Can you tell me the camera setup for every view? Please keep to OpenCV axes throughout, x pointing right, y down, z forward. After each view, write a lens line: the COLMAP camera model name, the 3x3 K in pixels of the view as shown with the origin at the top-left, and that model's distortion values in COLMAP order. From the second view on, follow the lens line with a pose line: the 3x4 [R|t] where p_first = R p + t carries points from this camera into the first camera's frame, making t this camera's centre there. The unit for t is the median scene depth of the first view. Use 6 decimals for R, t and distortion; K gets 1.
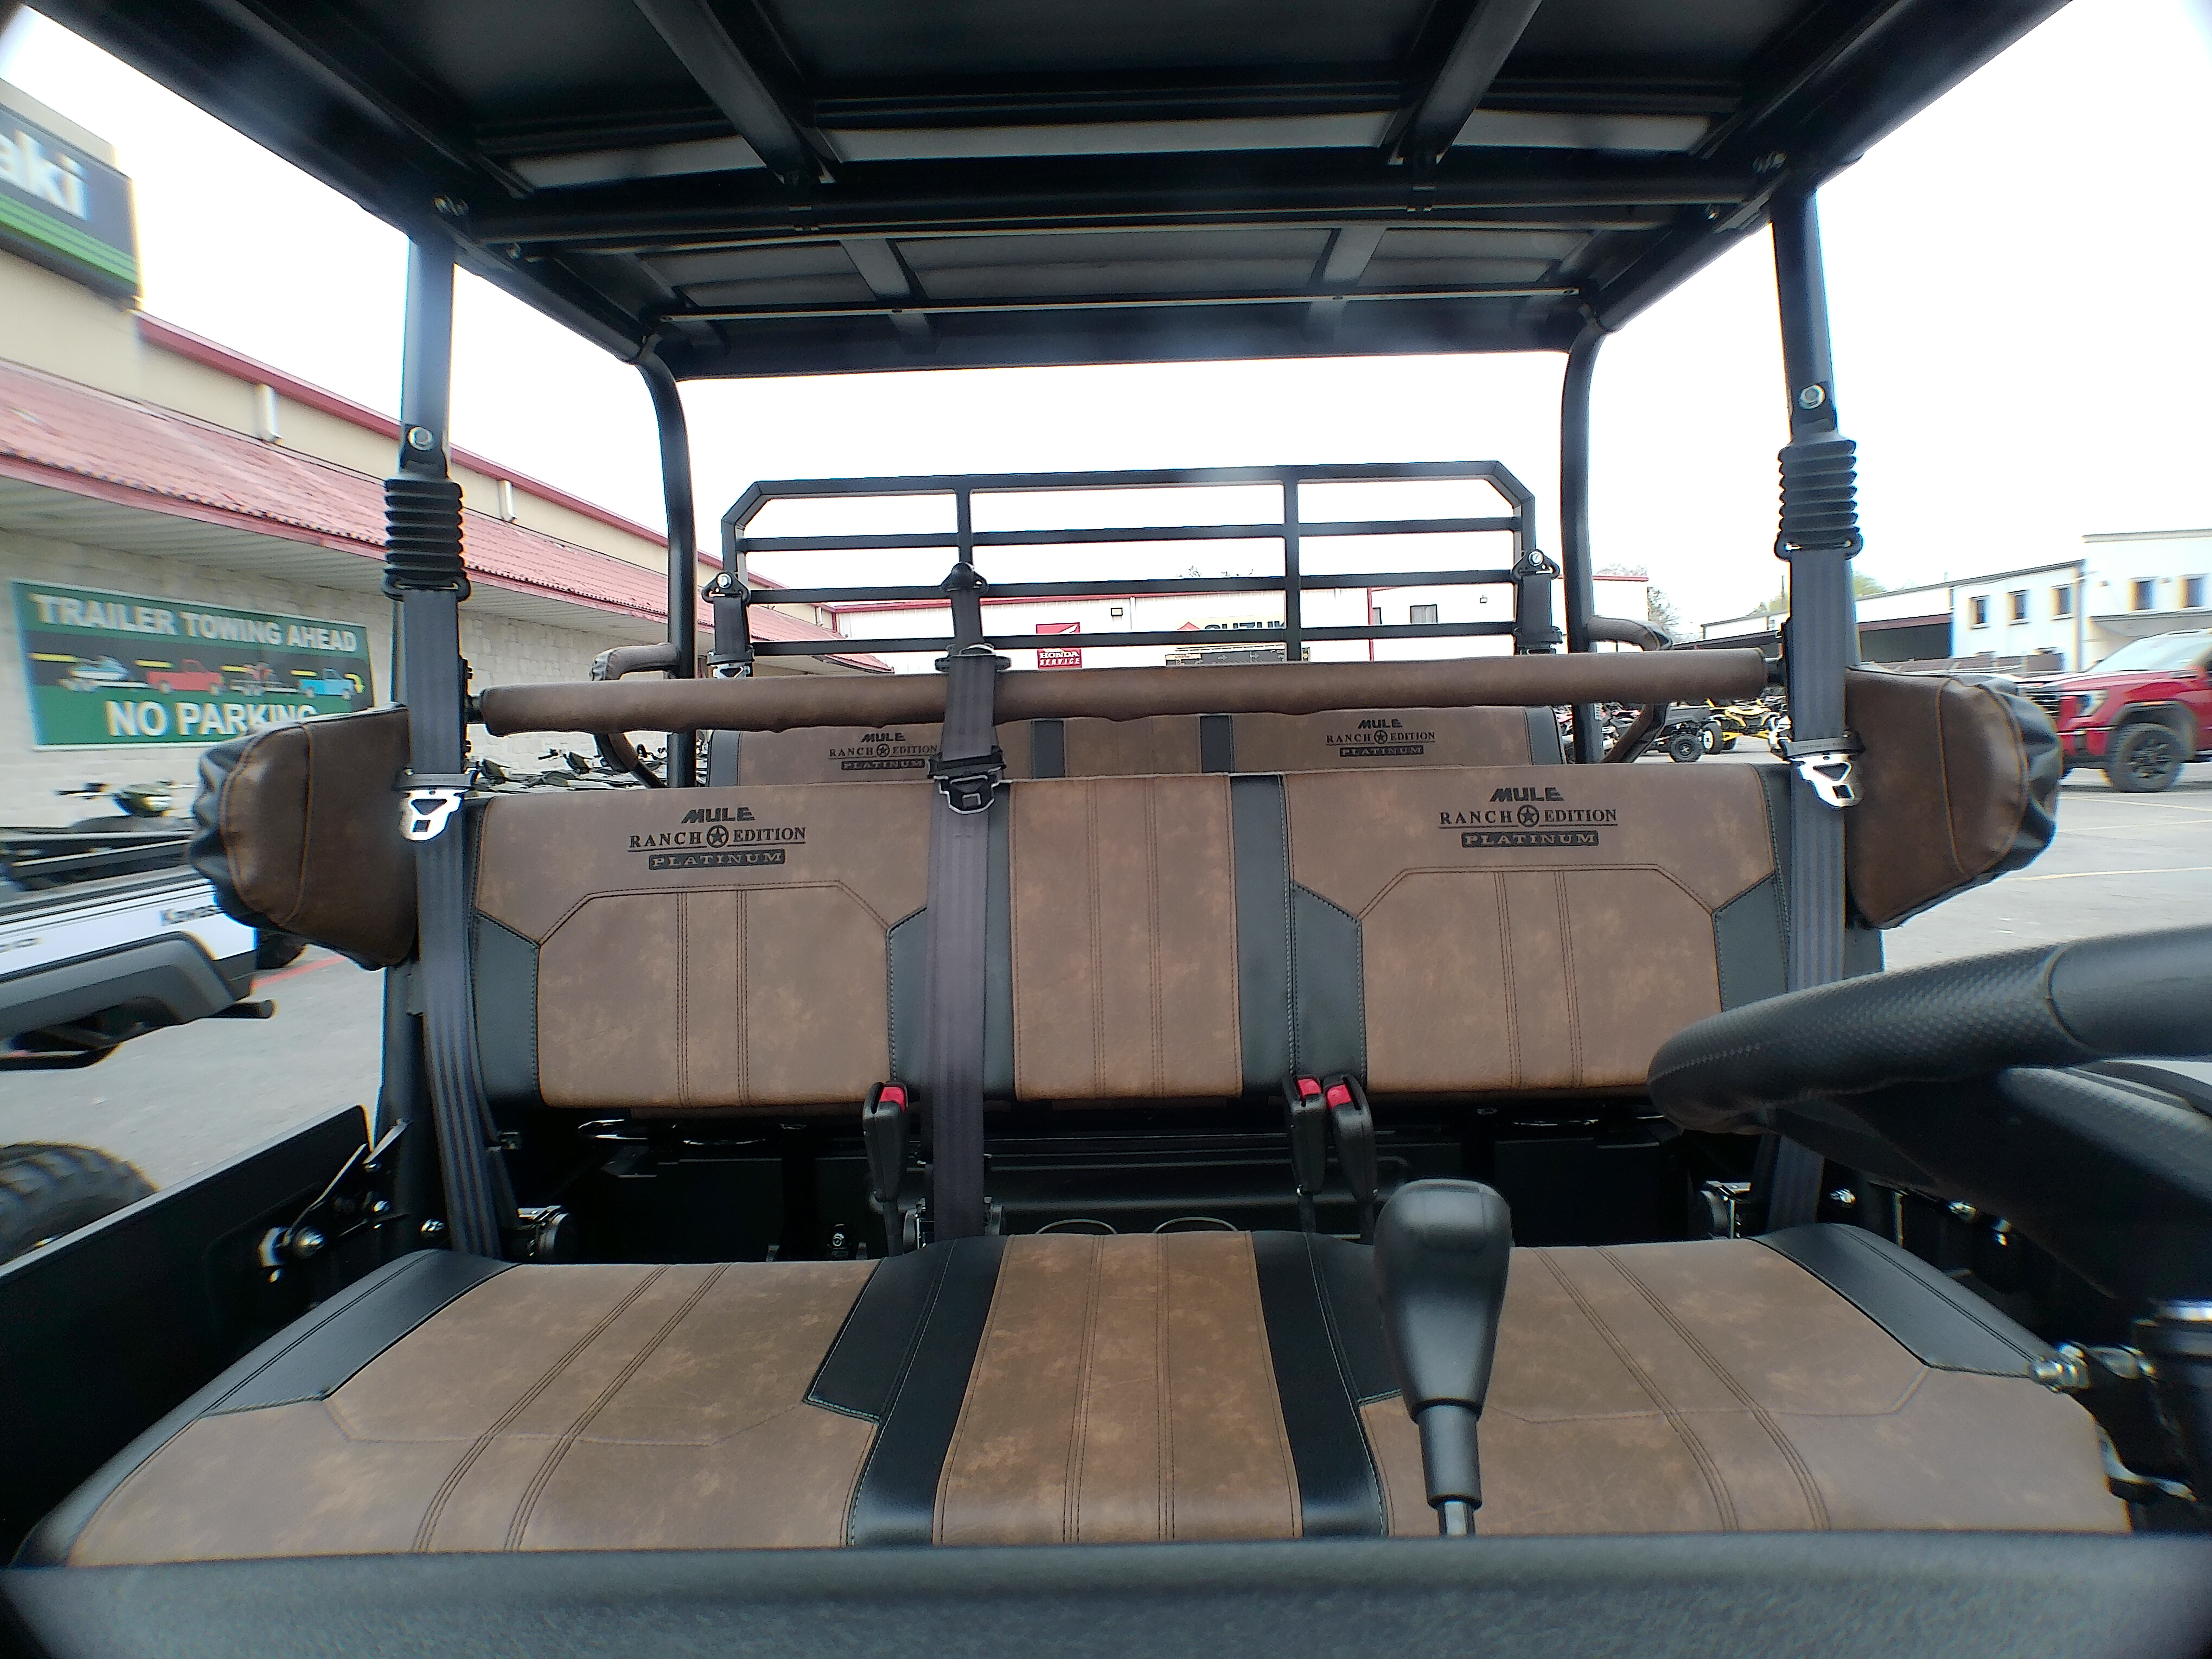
lens RADIAL K [[1220.2, 0, 1106.0], [0, 1220.2, 829.5], [0, 0, 1]] dist [-0.030487, -0.001375]
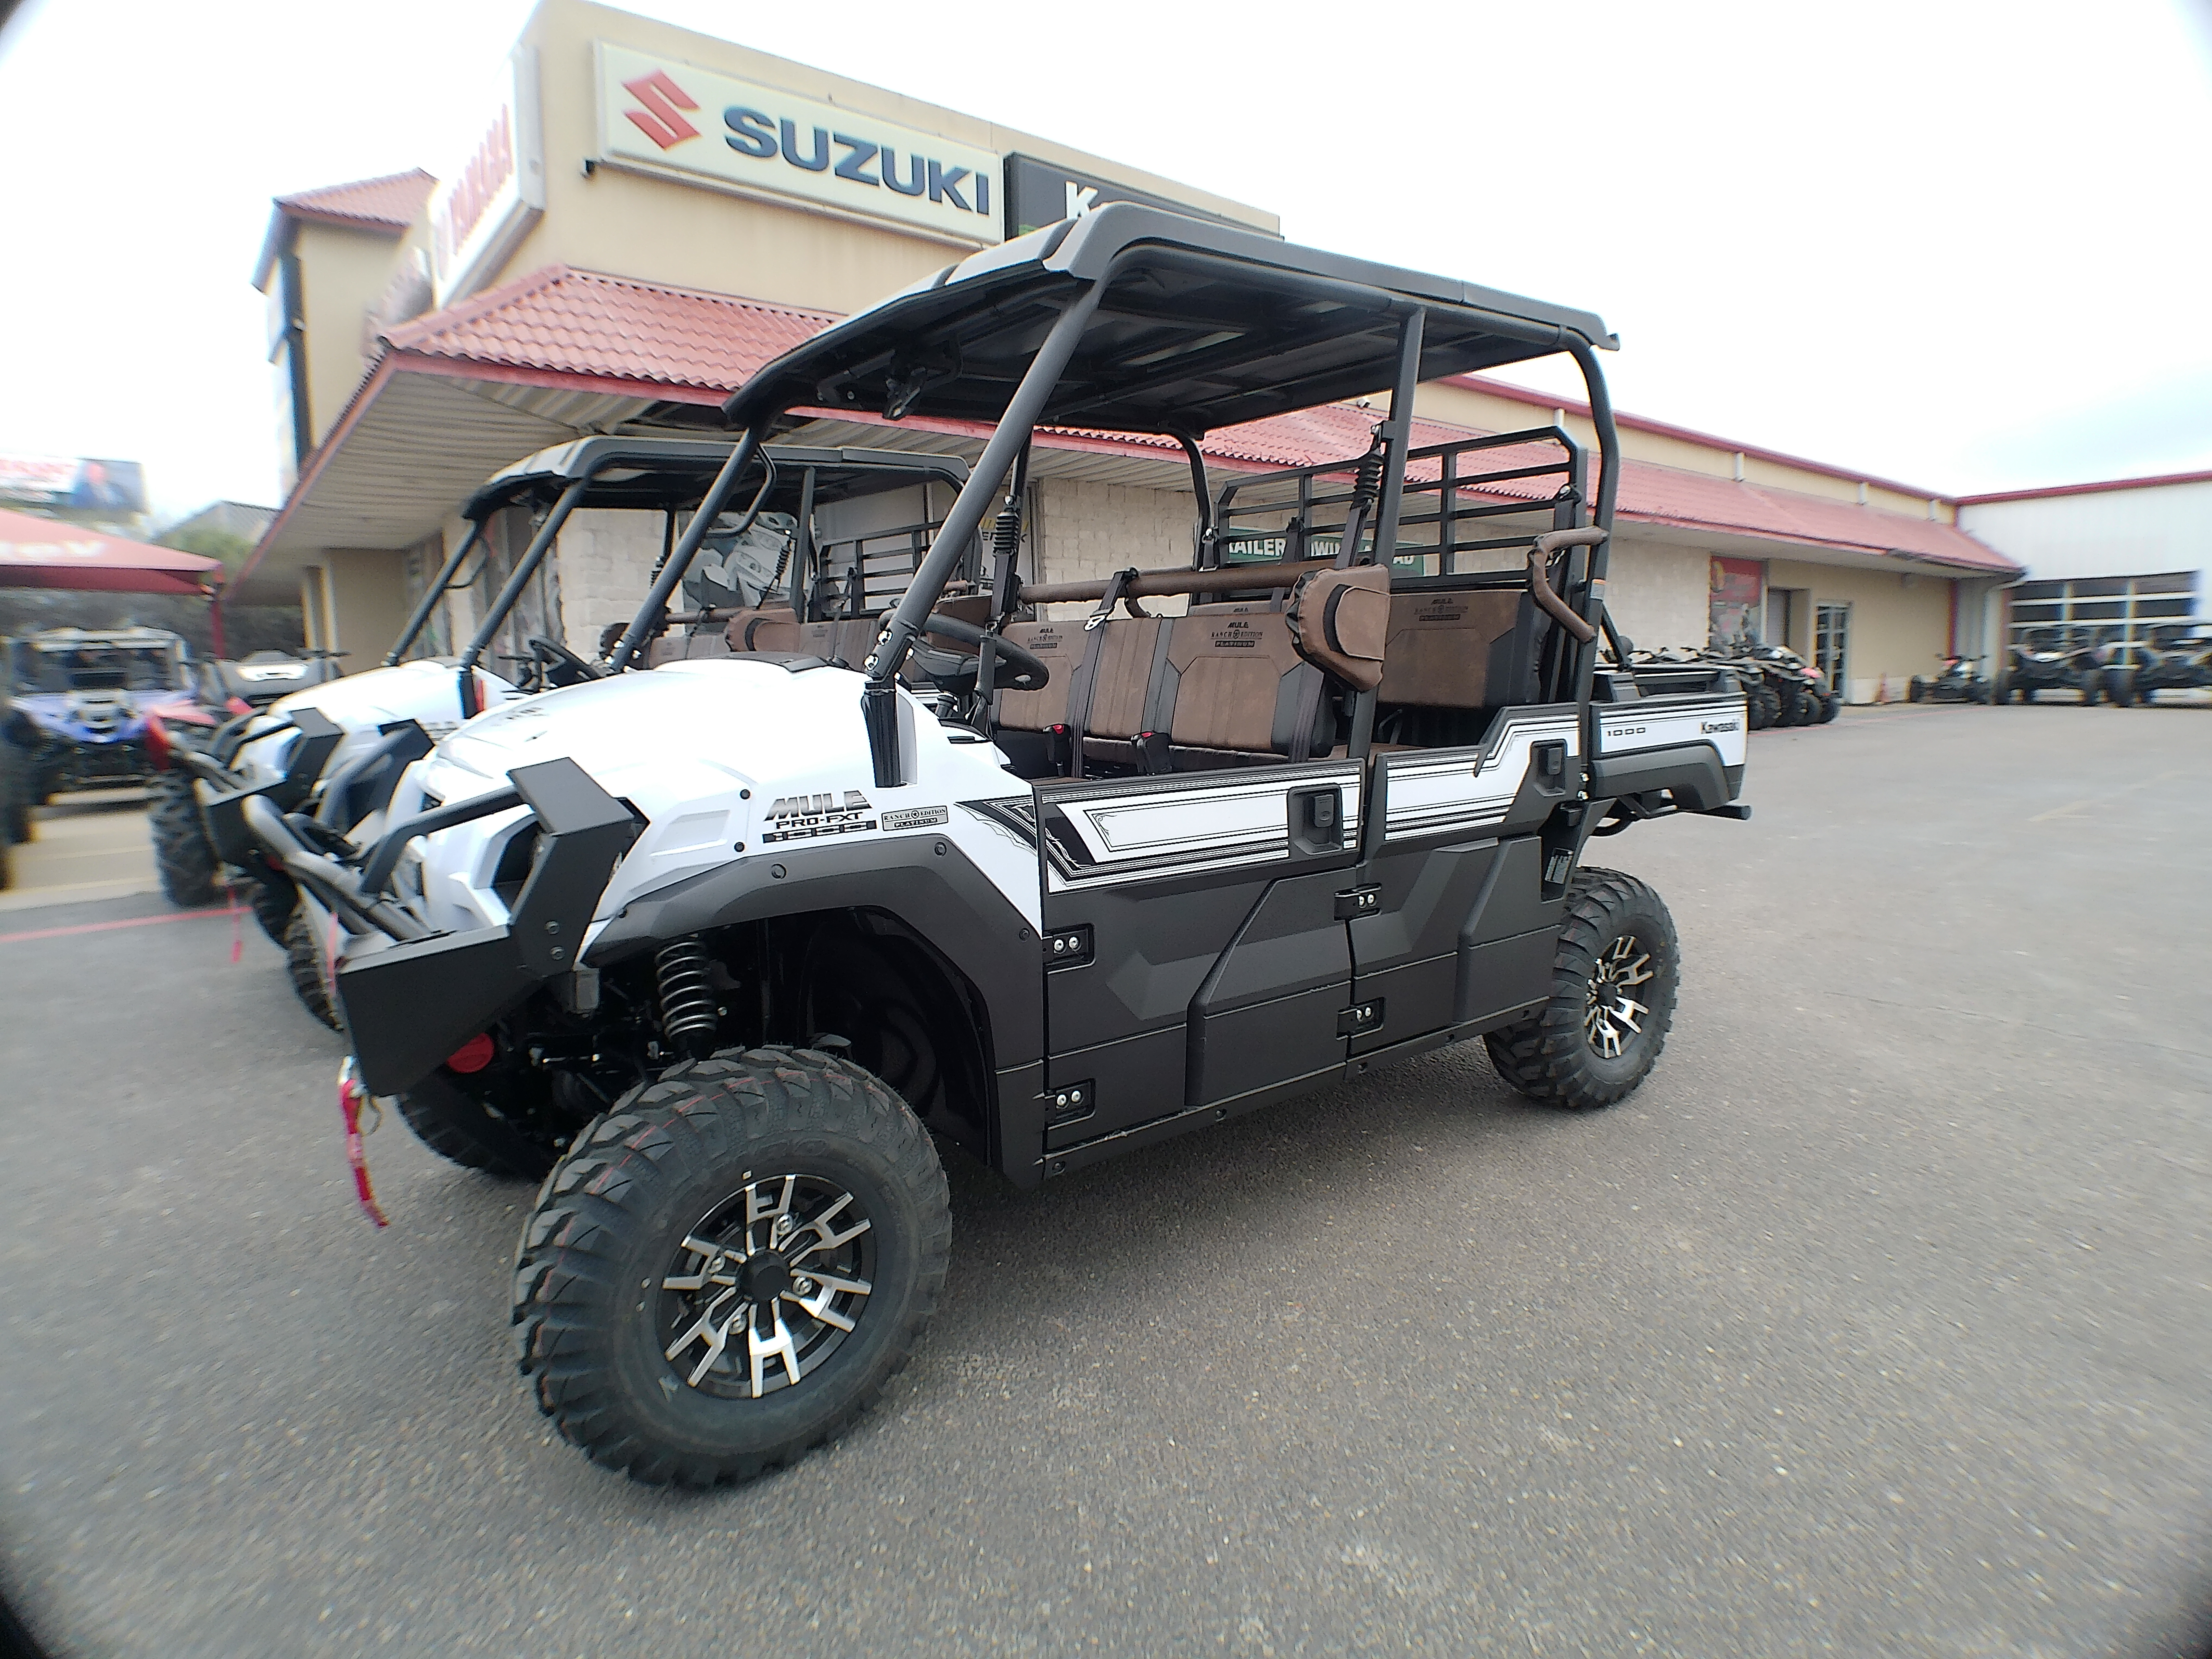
lens RADIAL K [[1220.2, 0, 1106.0], [0, 1220.2, 829.5], [0, 0, 1]] dist [-0.030487, -0.001375]
pose [[0.617397, 0.131698, -0.775550, 0.306739], [-0.072361, 0.991214, 0.110715, 0.019603], [0.783317, -0.012236, 0.621502, -0.107352]]
